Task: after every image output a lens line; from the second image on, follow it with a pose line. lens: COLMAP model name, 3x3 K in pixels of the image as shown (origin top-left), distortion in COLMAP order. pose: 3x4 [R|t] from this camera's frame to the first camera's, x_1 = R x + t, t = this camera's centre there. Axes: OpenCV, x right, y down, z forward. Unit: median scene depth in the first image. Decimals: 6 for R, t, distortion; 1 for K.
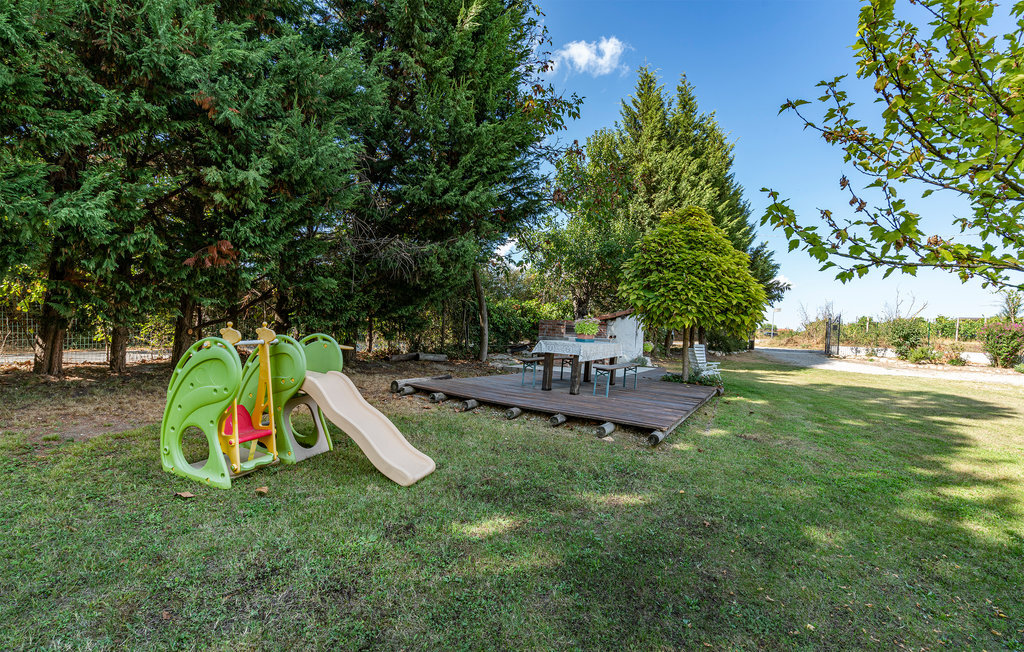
lens RADIAL K [[477.0, 0, 513.4], [0, 477.0, 355.2], [0, 0, 1]] dist [0.000435, -0.000058]
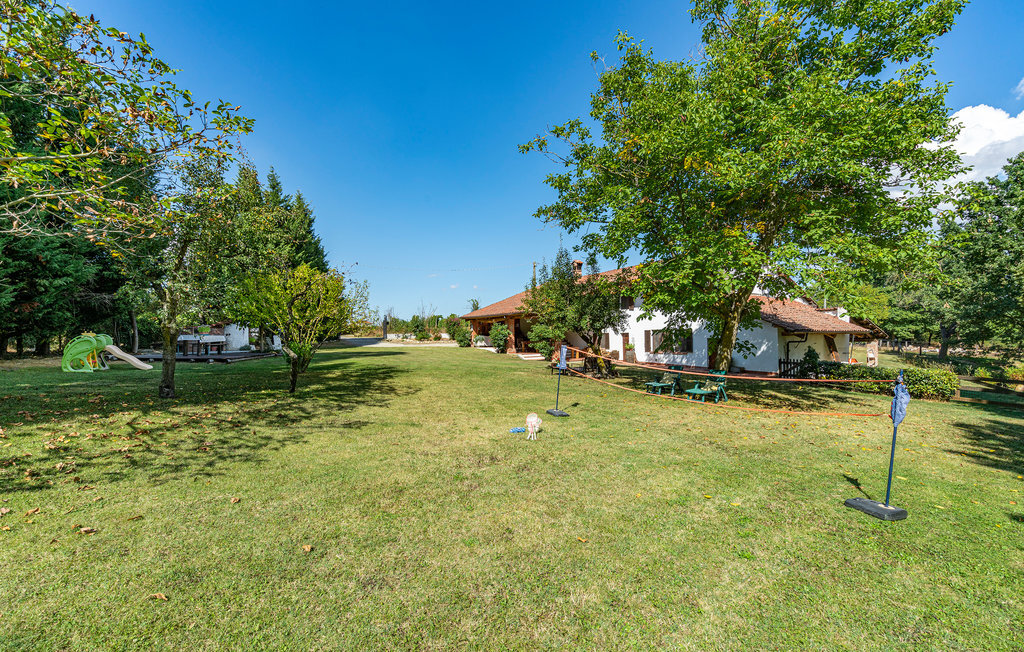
lens RADIAL K [[459.7, 0, 493.9], [0, 459.7, 338.8], [0, 0, 1]] dist [-0.001282, -0.000590]
pose [[0.777915, -0.060452, 0.625455, -0.054227], [0.080803, 0.996721, -0.004163, 0.040893], [-0.623153, 0.053777, 0.780249, -0.589539]]
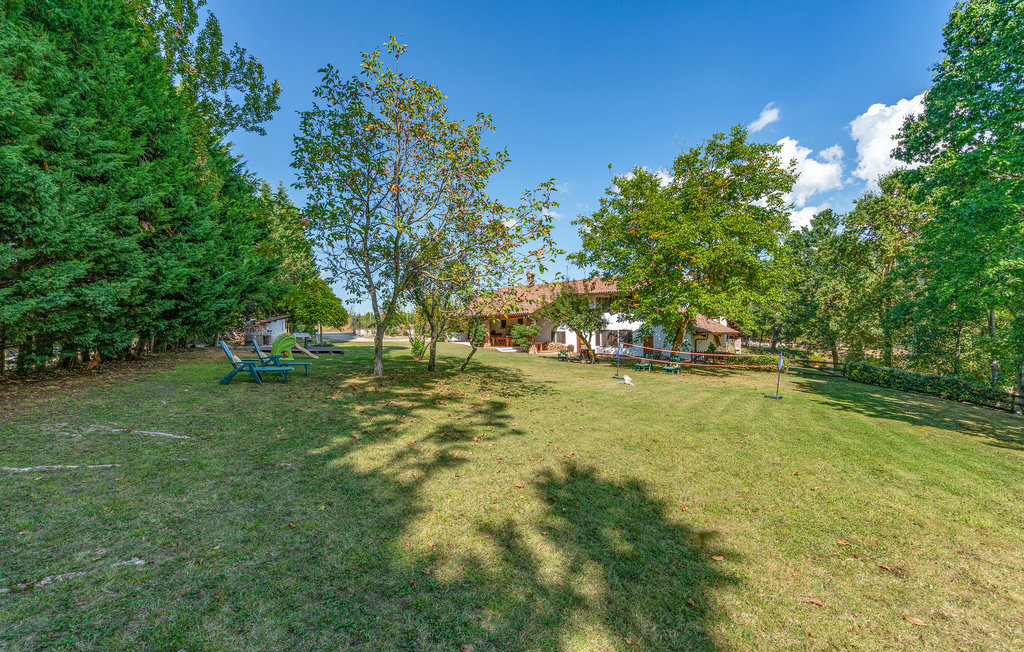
lens RADIAL K [[459.7, 0, 493.9], [0, 459.7, 338.8], [0, 0, 1]] dist [-0.001282, -0.000590]
pose [[0.609210, -0.066344, 0.790229, -0.502028], [0.073104, 0.996949, 0.027342, 0.006724], [-0.789632, 0.041112, 0.612202, -0.616225]]
